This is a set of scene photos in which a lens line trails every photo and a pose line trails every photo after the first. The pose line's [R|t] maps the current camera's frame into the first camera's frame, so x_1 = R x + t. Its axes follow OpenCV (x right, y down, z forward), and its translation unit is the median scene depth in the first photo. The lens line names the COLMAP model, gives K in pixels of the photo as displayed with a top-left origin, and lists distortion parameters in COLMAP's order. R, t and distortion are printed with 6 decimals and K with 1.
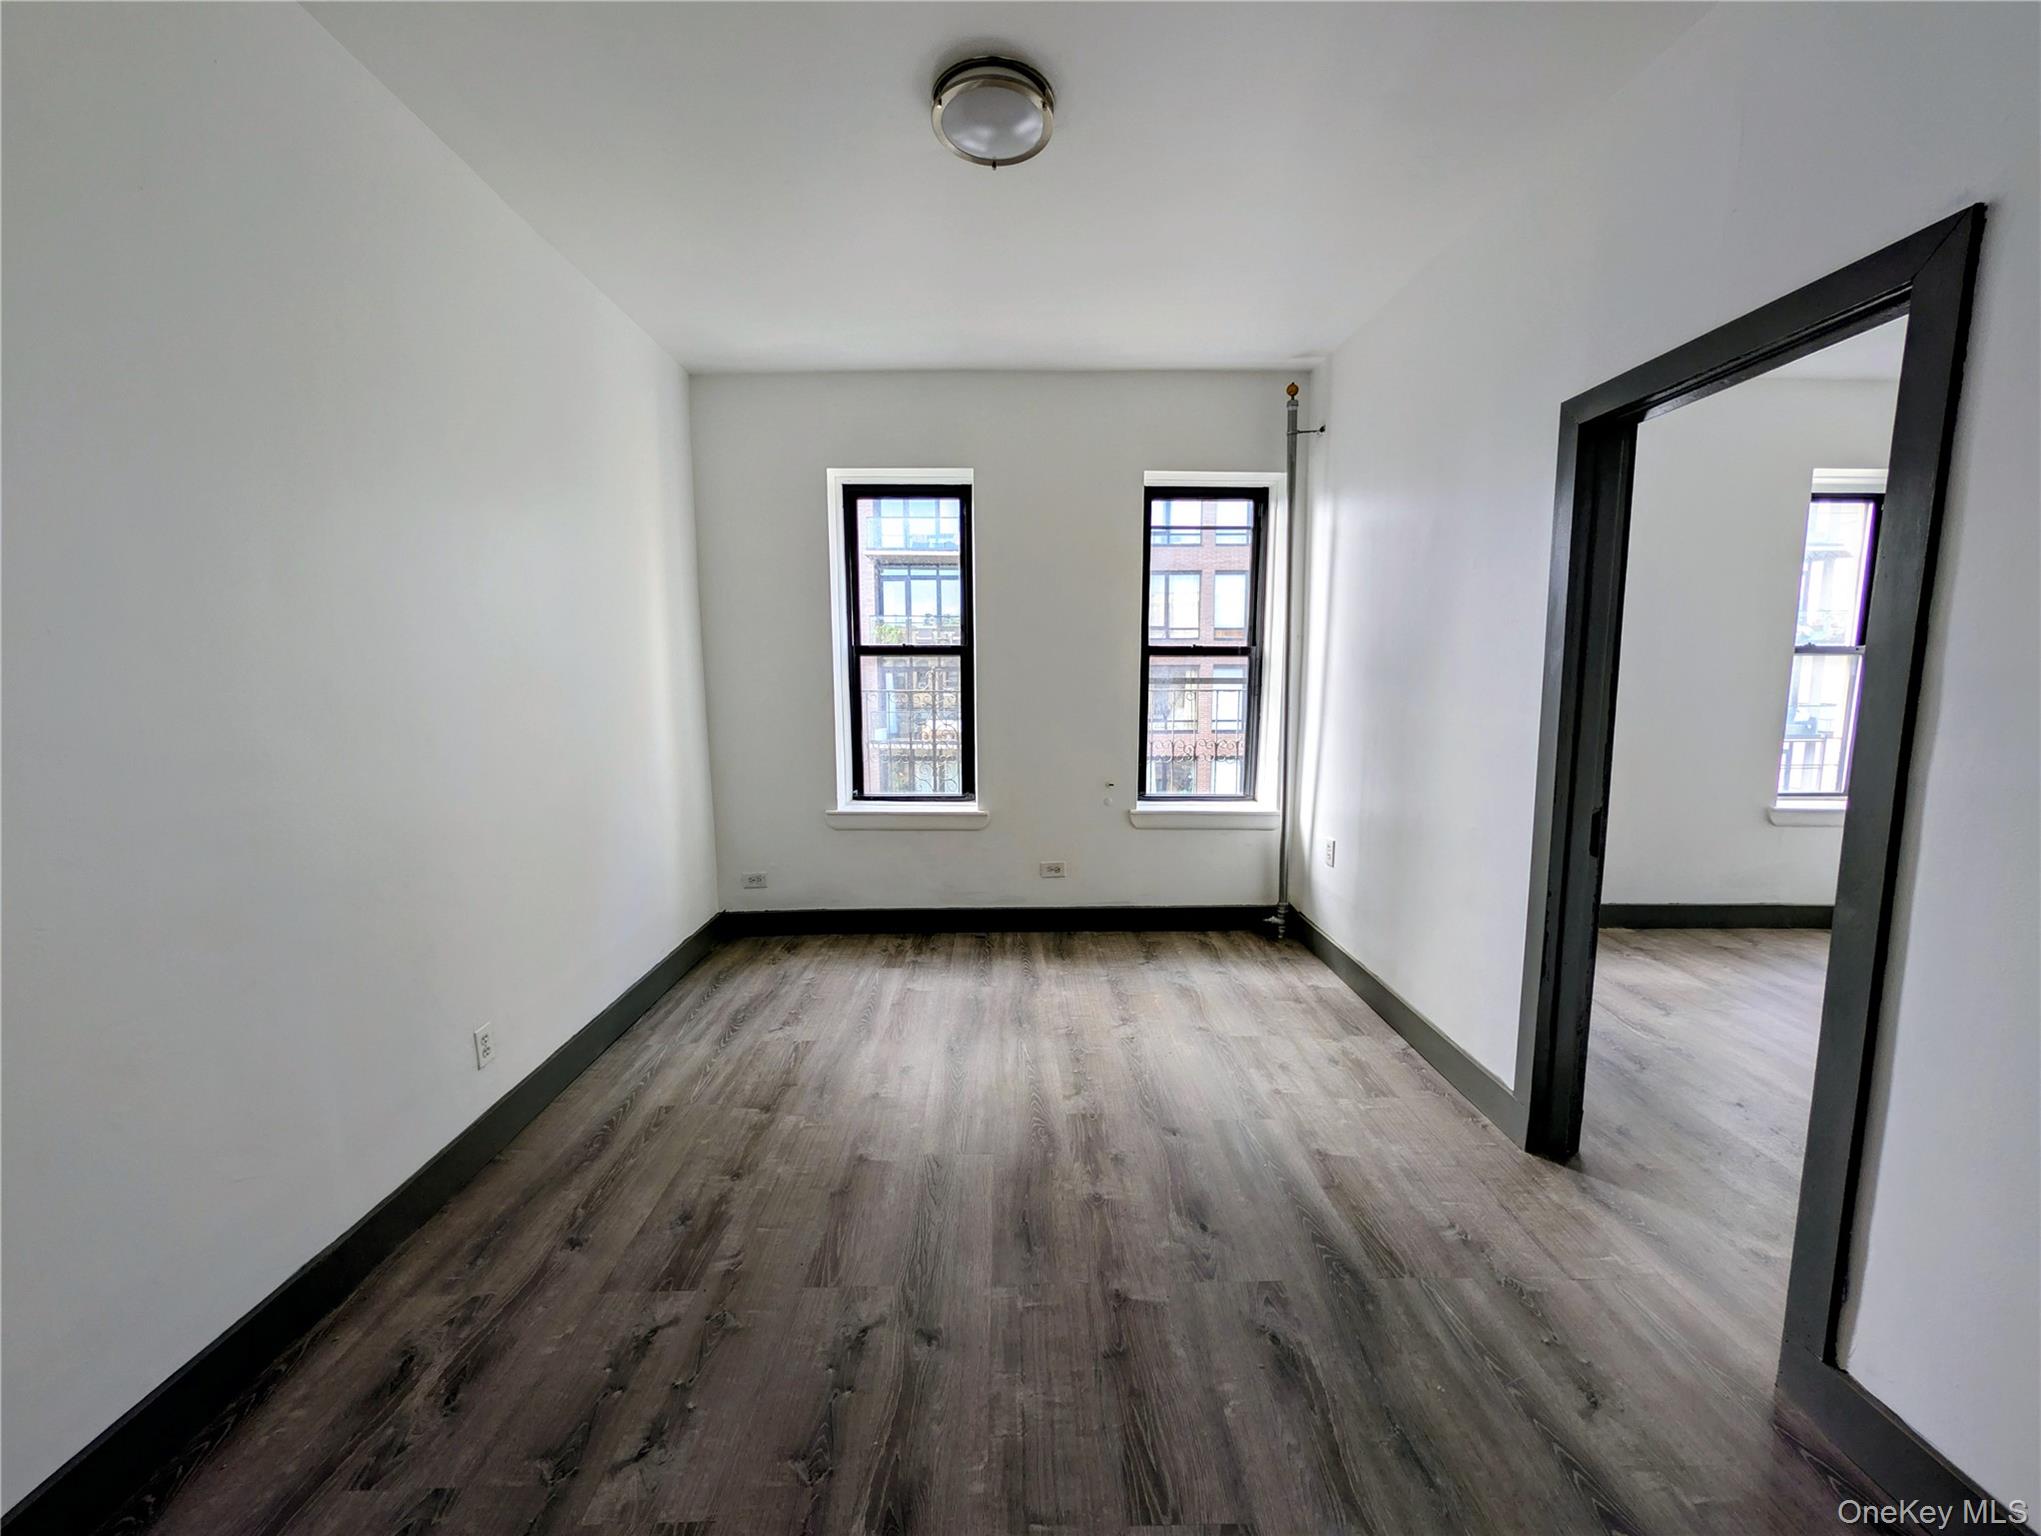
lens RADIAL K [[815.9, 0, 1028.6], [0, 815.9, 767.0], [0, 0, 1]] dist [-0.002543, 0.000687]
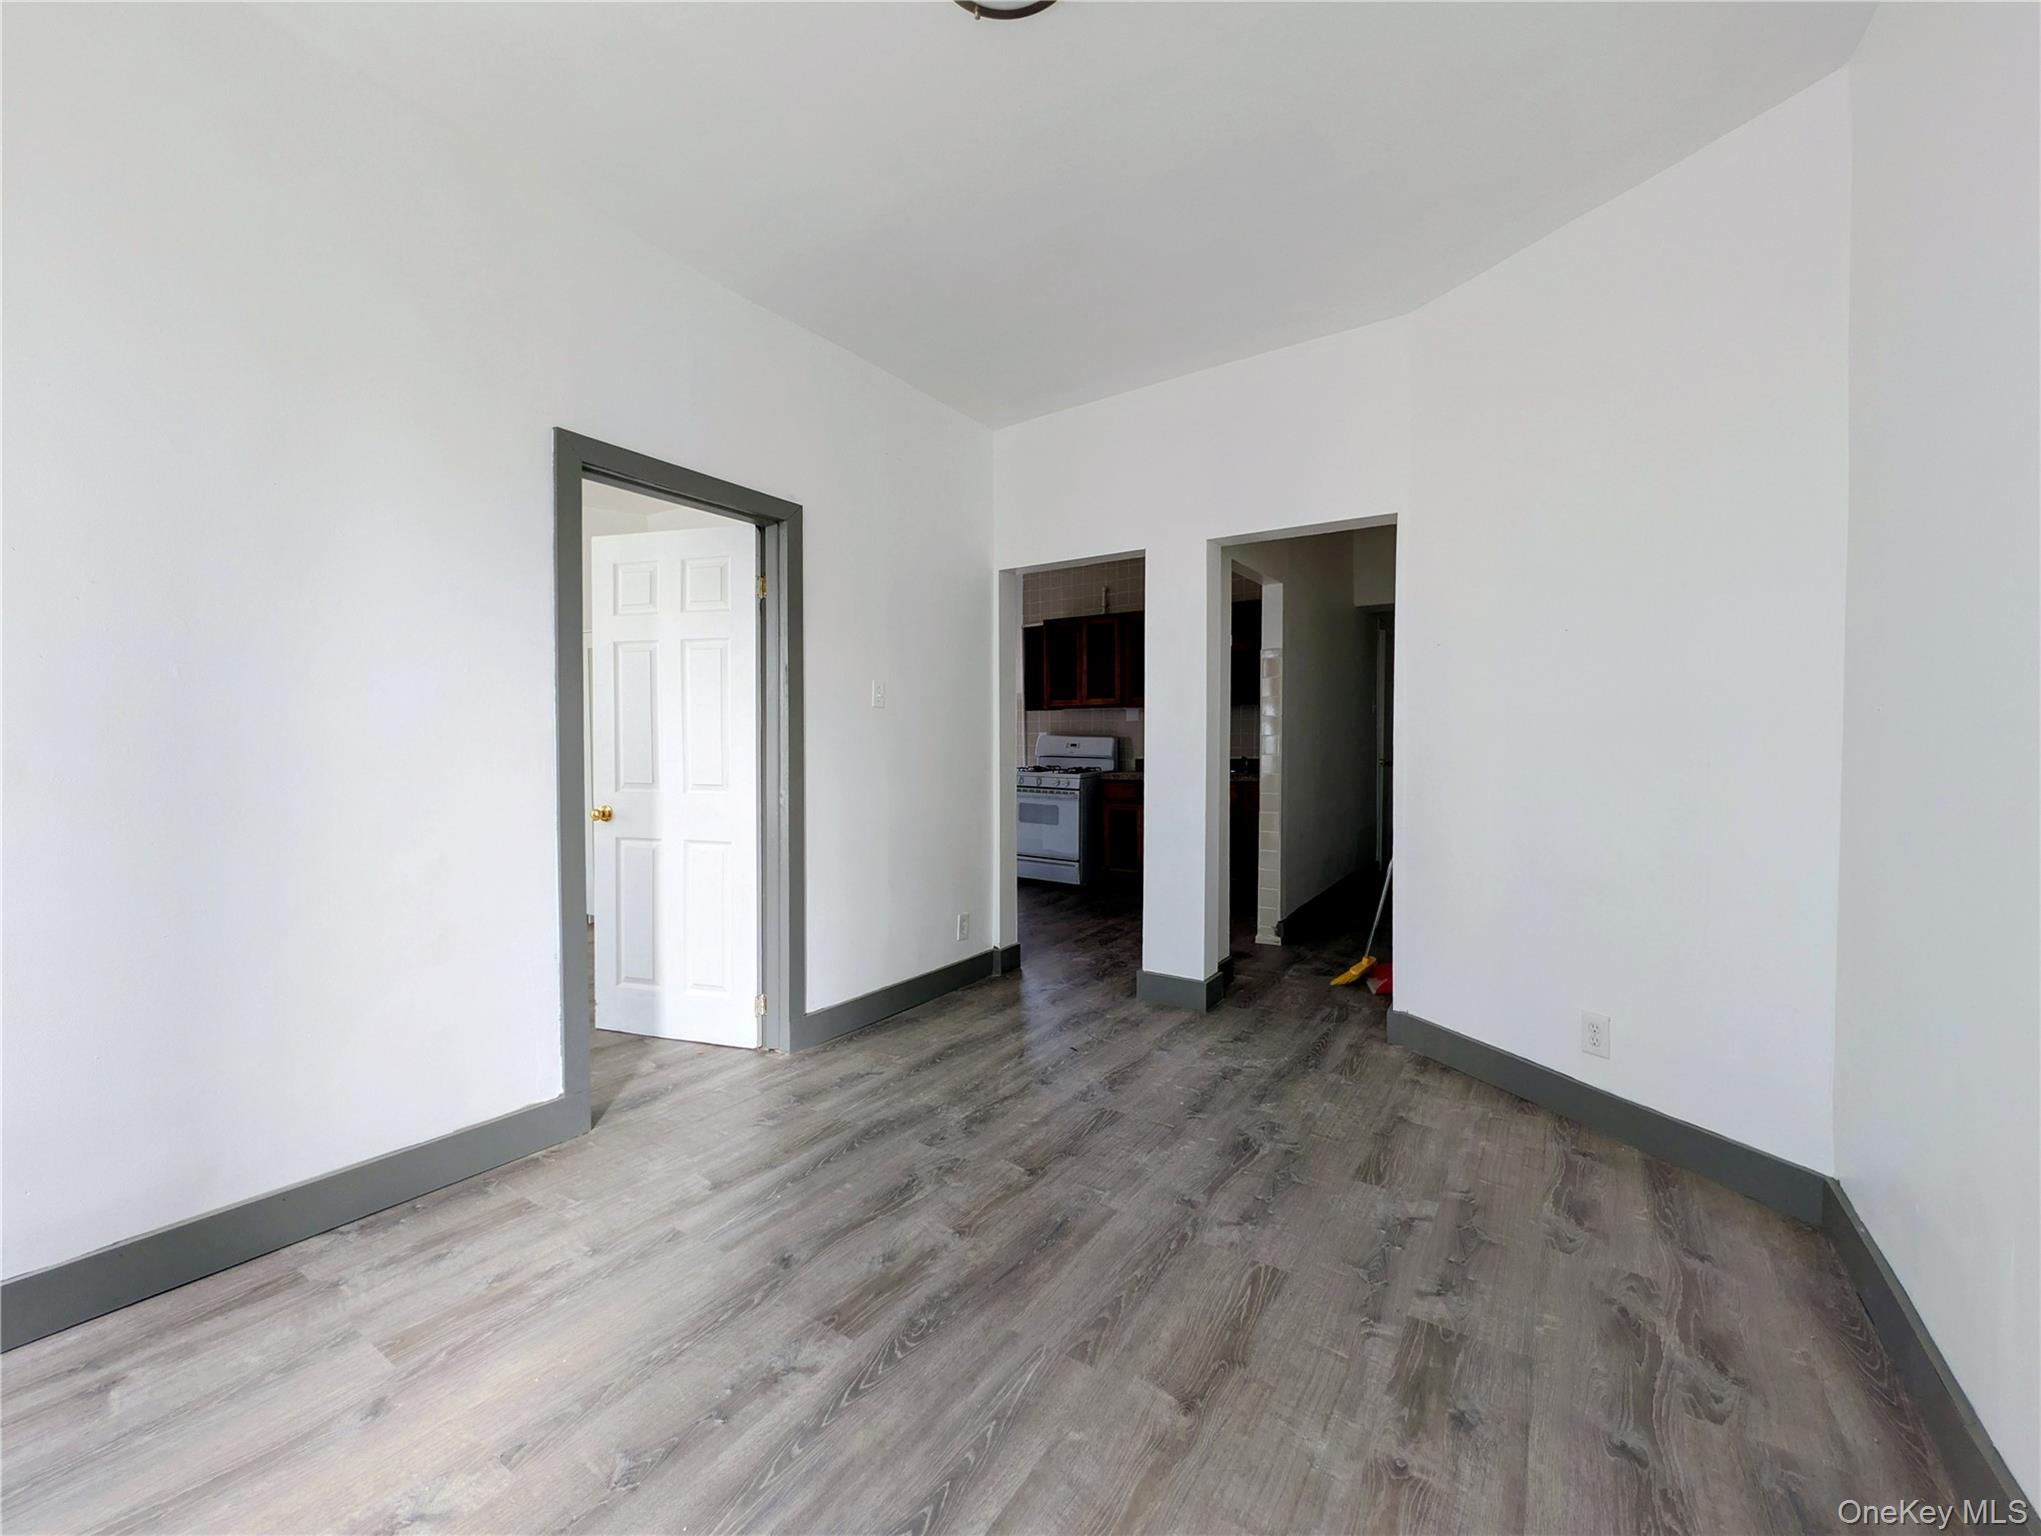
lens RADIAL K [[815.9, 0, 1028.6], [0, 815.9, 767.0], [0, 0, 1]] dist [-0.002543, 0.000687]
pose [[-0.824424, -0.013297, 0.565816, -0.503581], [0.065748, 0.990705, 0.119081, -0.088998], [-0.562141, 0.135374, -0.815887, 1.692937]]
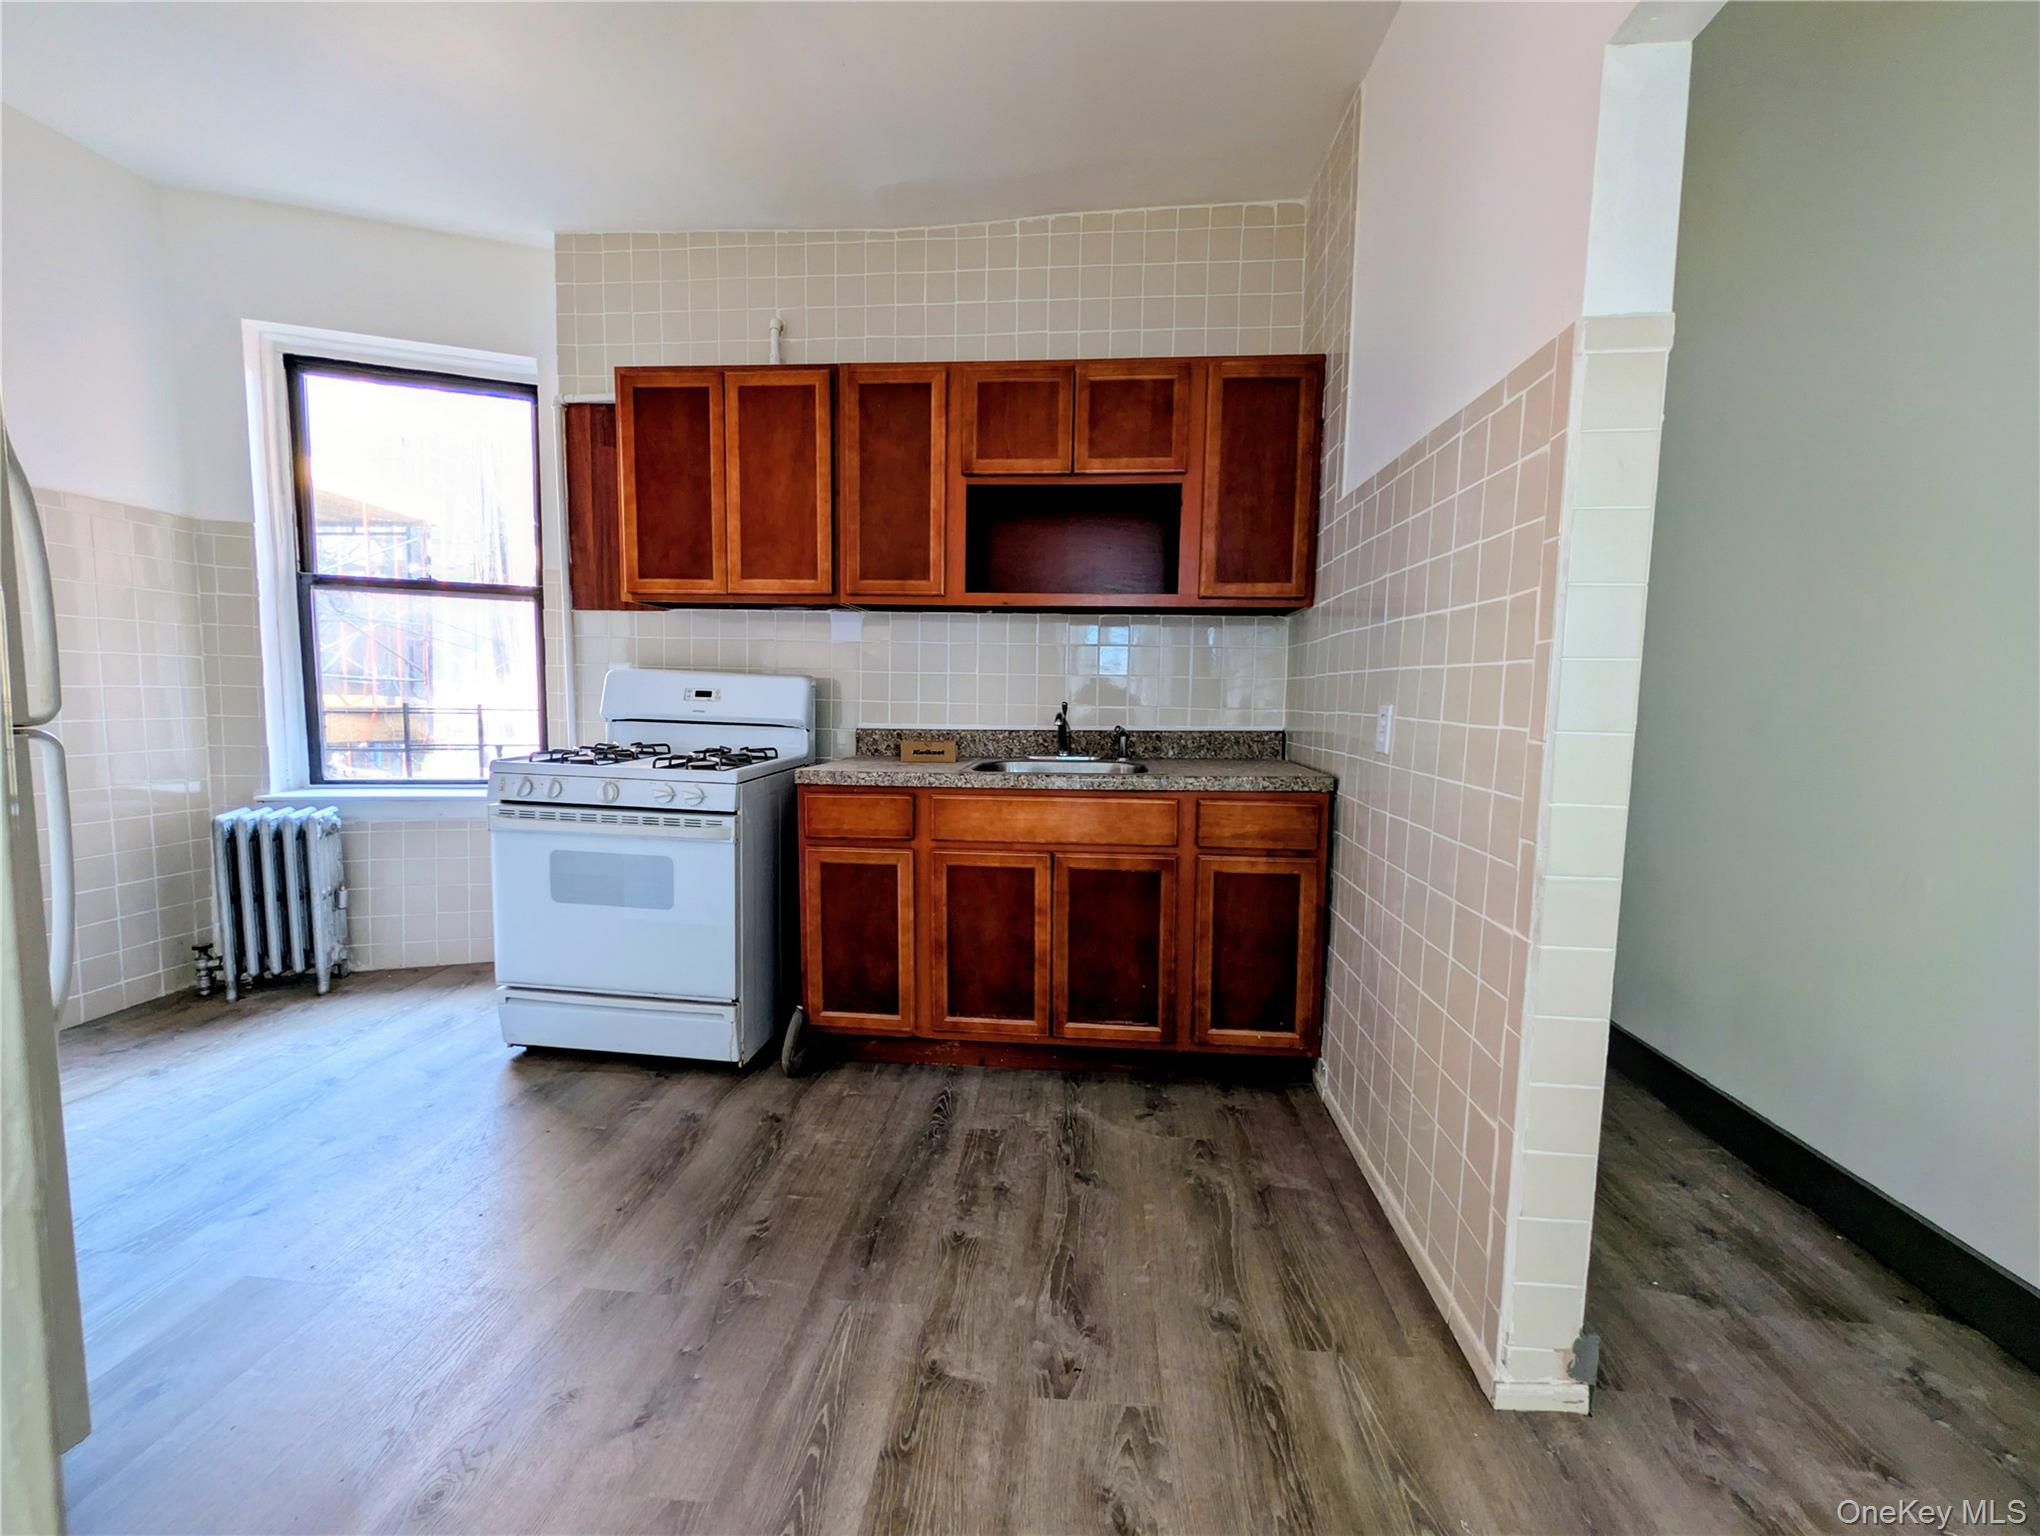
lens RADIAL K [[815.5, 0, 1028.1], [0, 815.5, 767.0], [0, 0, 1]] dist [-0.002543, 0.000687]
pose [[-0.991689, -0.026306, 0.125938, -0.441649], [0.000656, 0.977827, 0.209413, -0.079634], [-0.128654, 0.207756, -0.969683, 1.598769]]
